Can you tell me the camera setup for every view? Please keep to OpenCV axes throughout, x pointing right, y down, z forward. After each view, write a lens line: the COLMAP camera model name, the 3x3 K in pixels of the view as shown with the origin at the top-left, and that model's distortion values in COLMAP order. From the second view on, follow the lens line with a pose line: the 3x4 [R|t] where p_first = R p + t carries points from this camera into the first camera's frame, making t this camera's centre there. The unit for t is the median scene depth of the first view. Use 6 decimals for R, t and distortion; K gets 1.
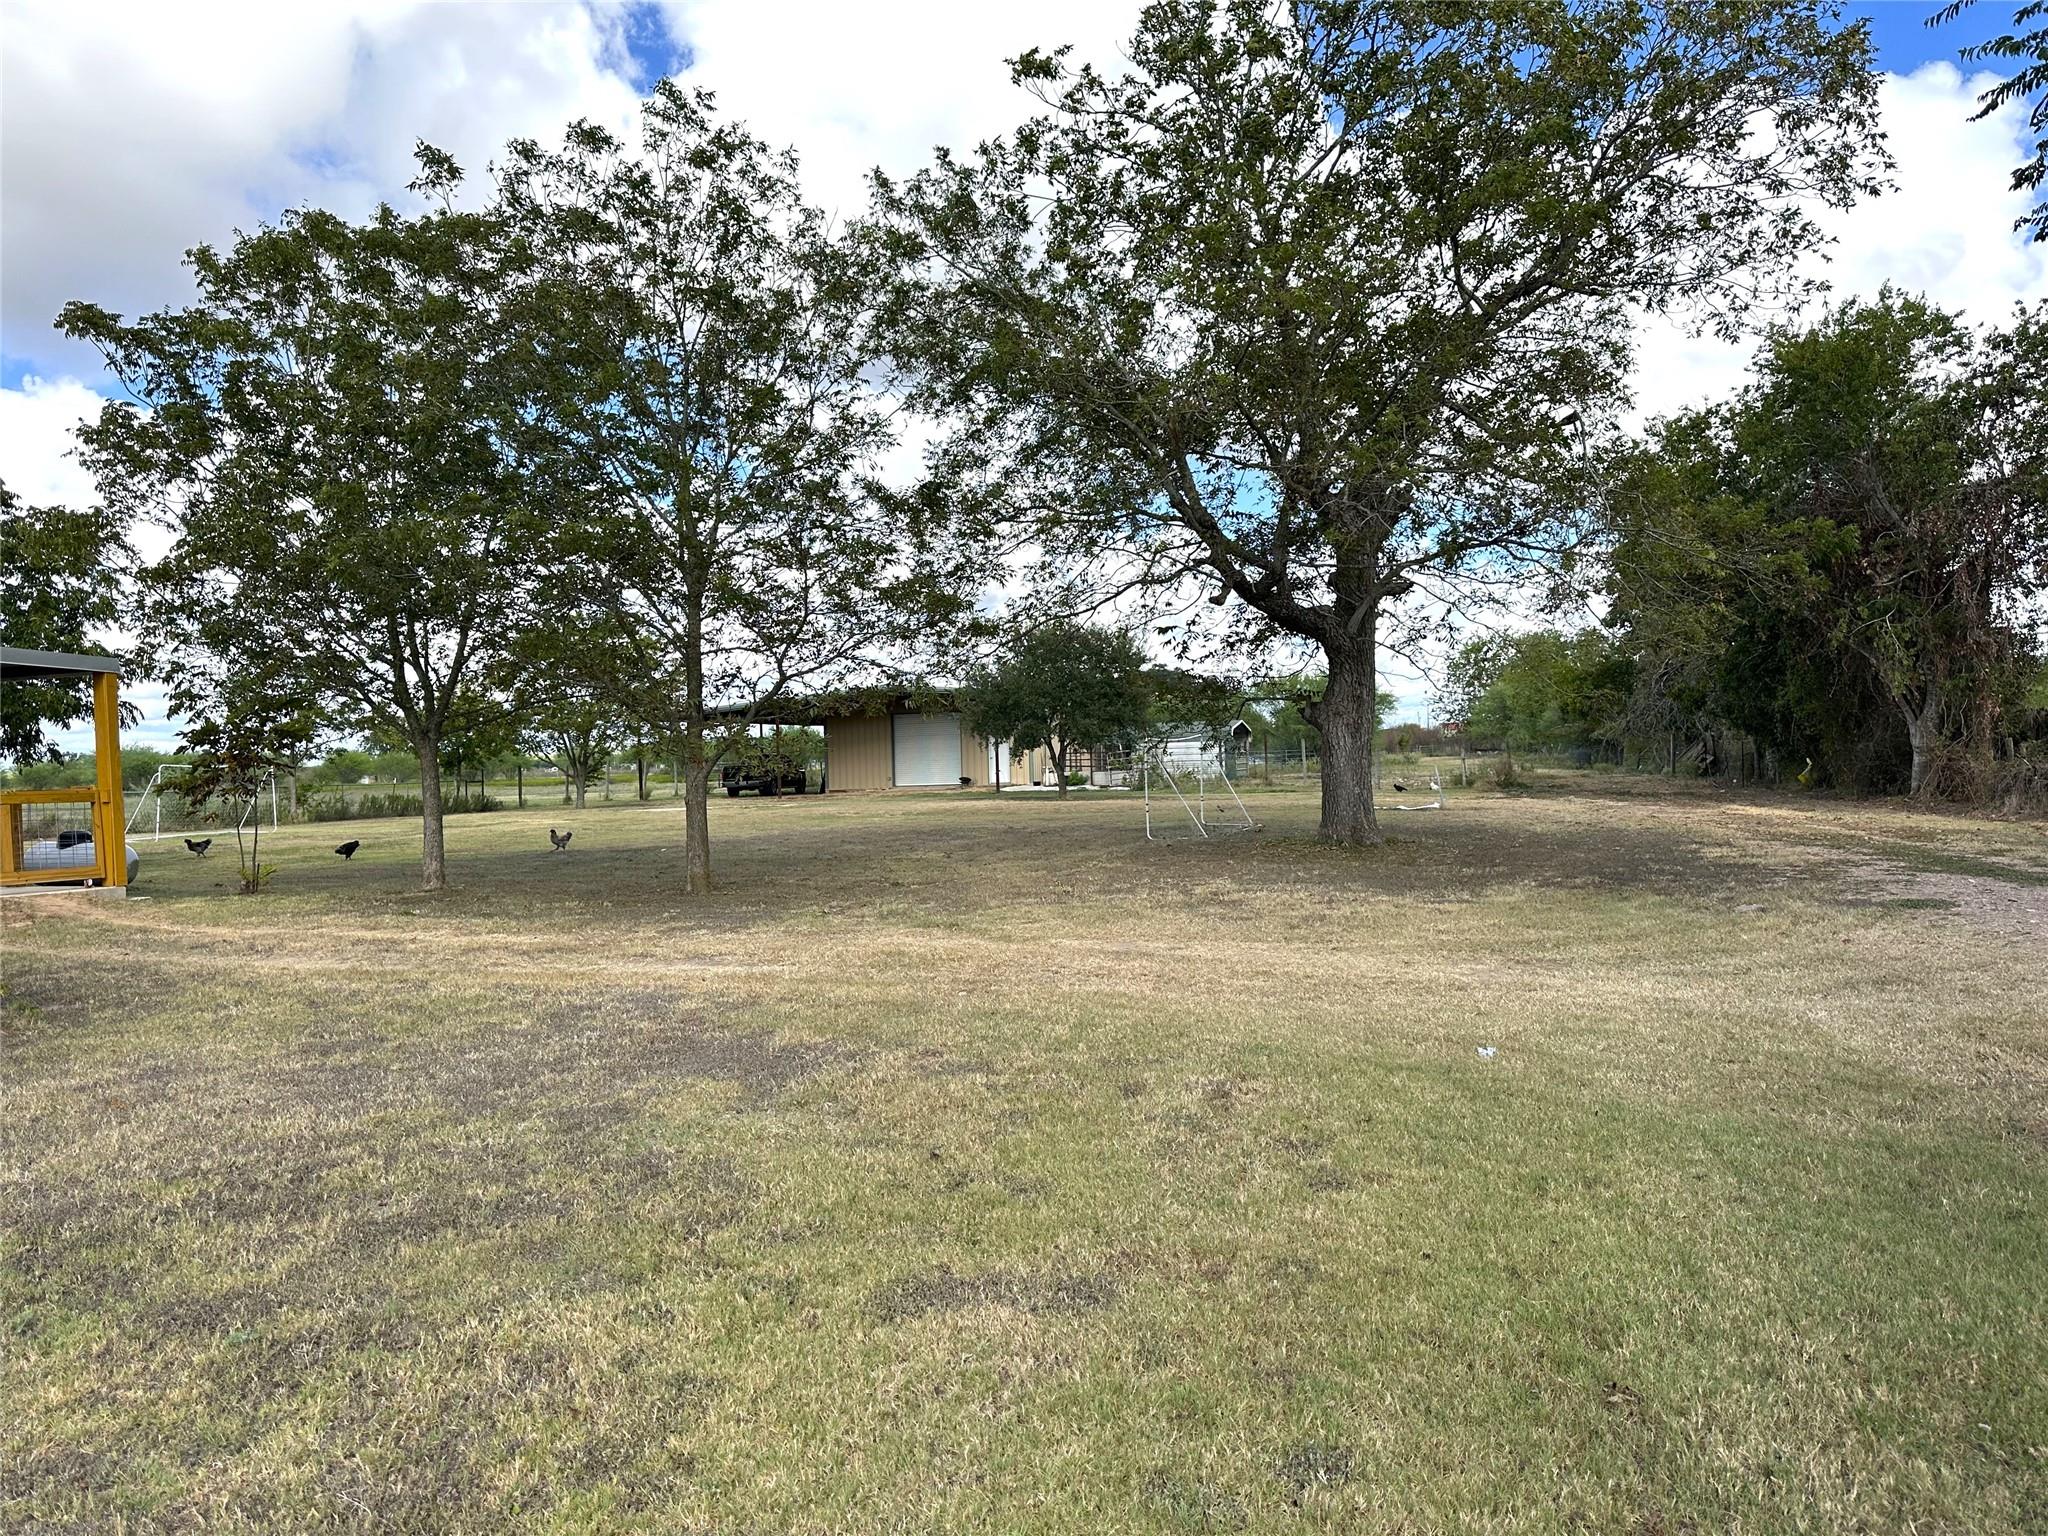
lens RADIAL K [[1449.5, 0, 1024.0], [0, 1449.5, 768.0], [0, 0, 1]] dist [-0.002653, -0.002237]
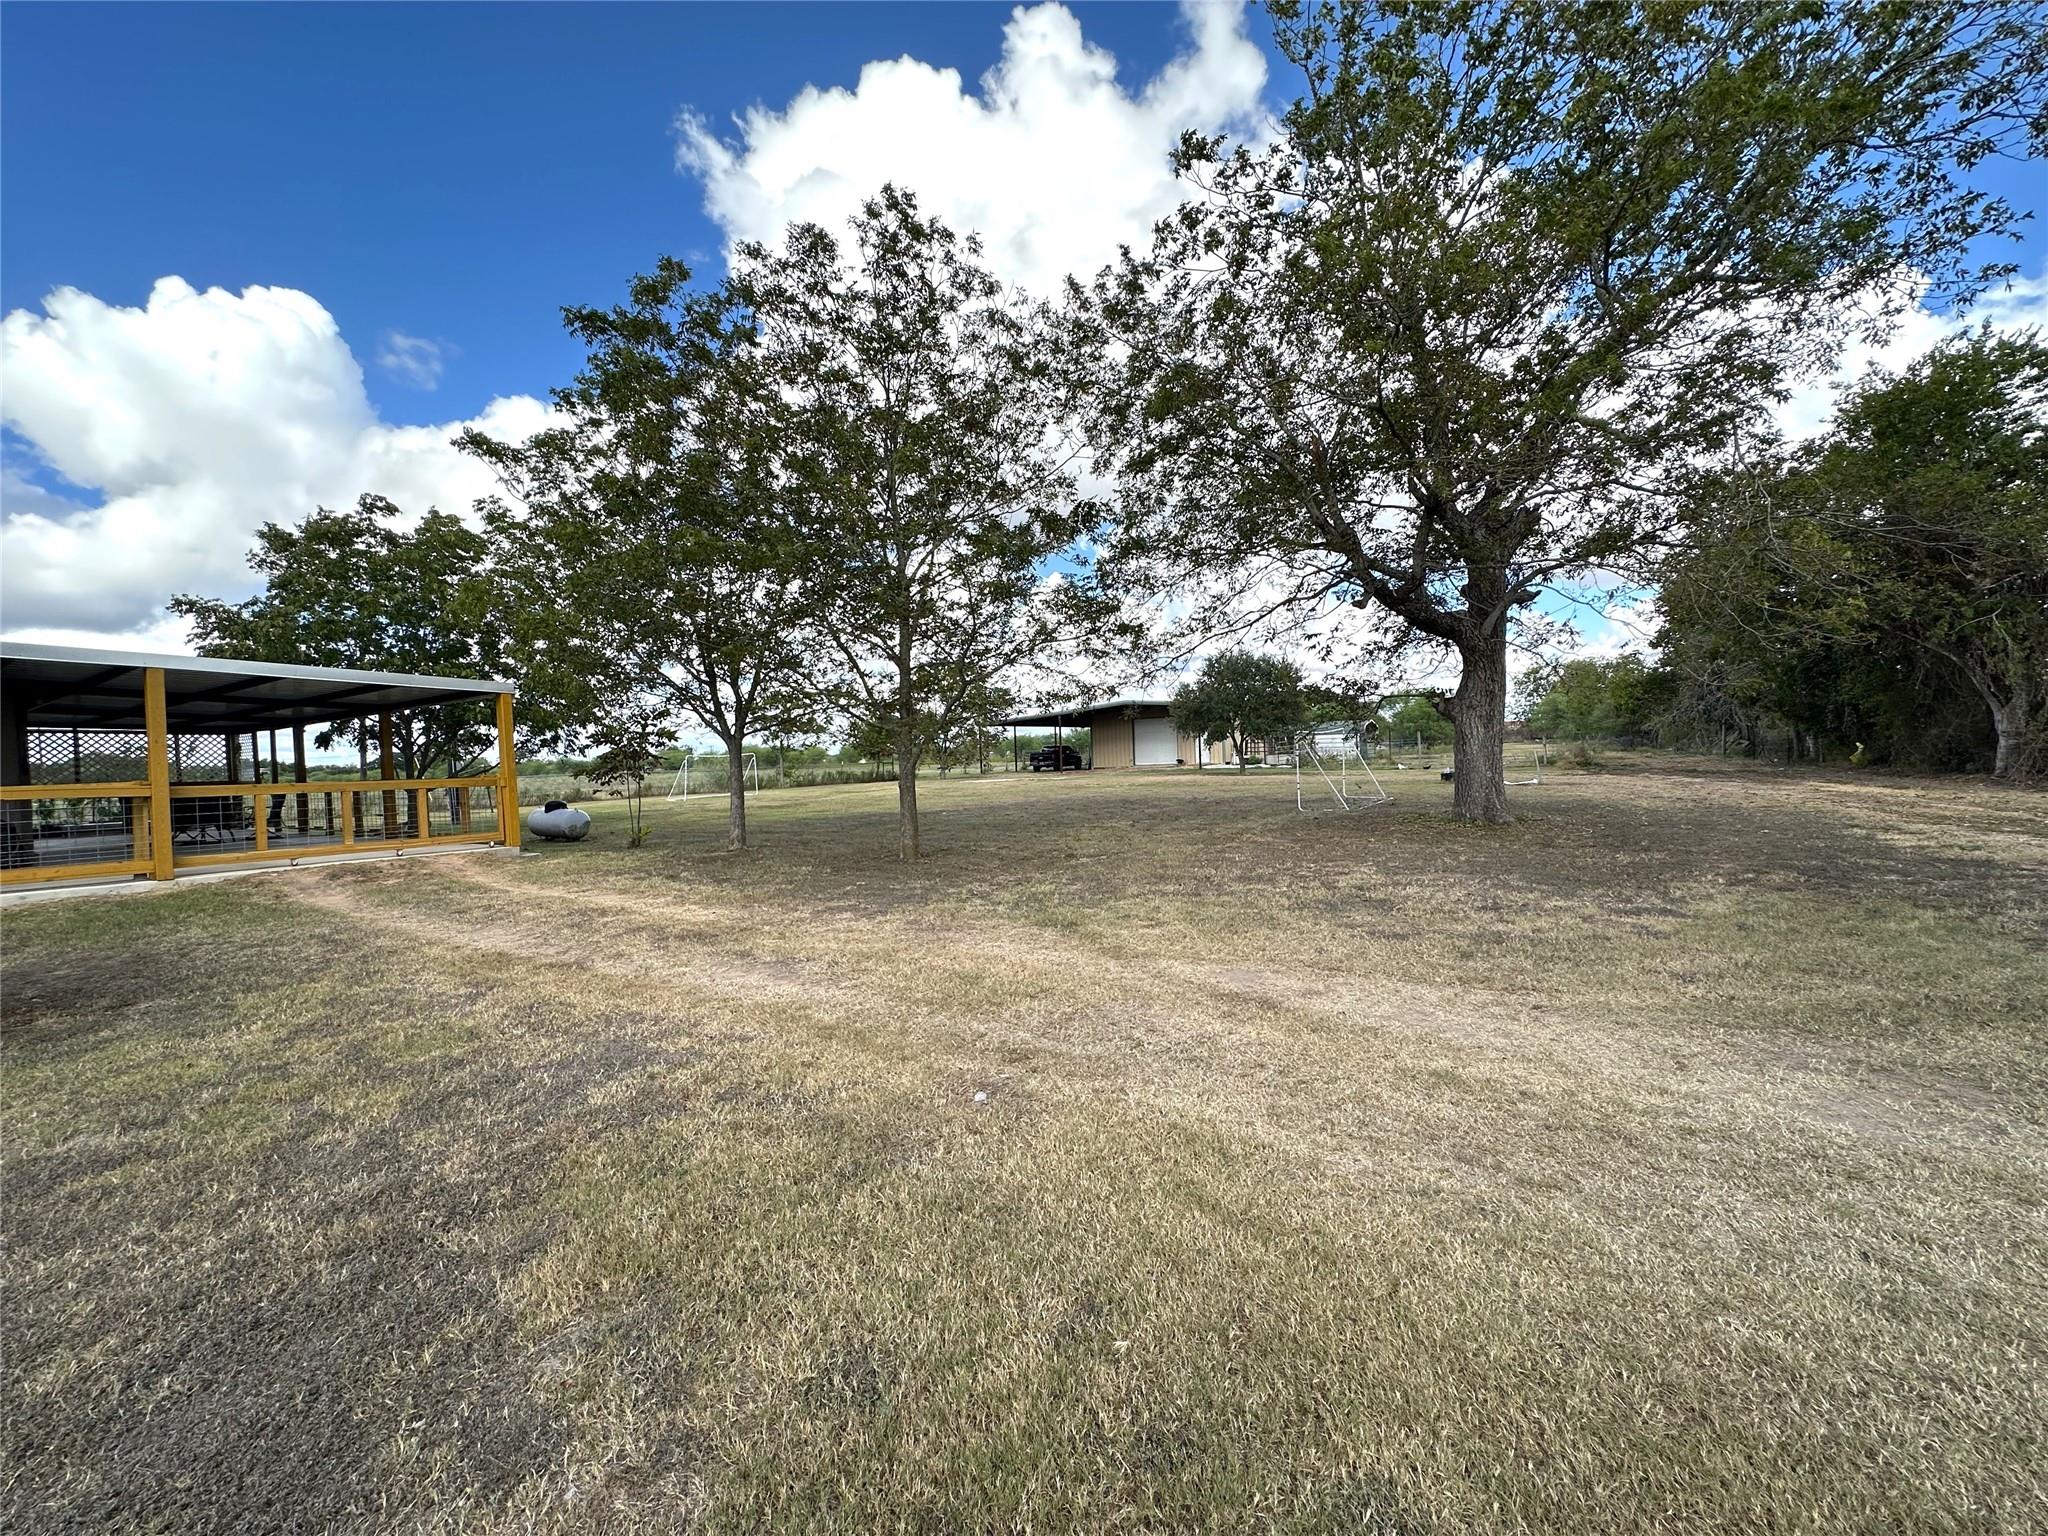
lens RADIAL K [[868.1, 0, 1024.0], [0, 868.1, 768.0], [0, 0, 1]] dist [0.005750, 0.000792]
pose [[0.973792, -0.001934, -0.227433, 0.026687], [0.005865, 0.999845, 0.016606, -0.002657], [0.227366, -0.017504, 0.973652, 0.226098]]
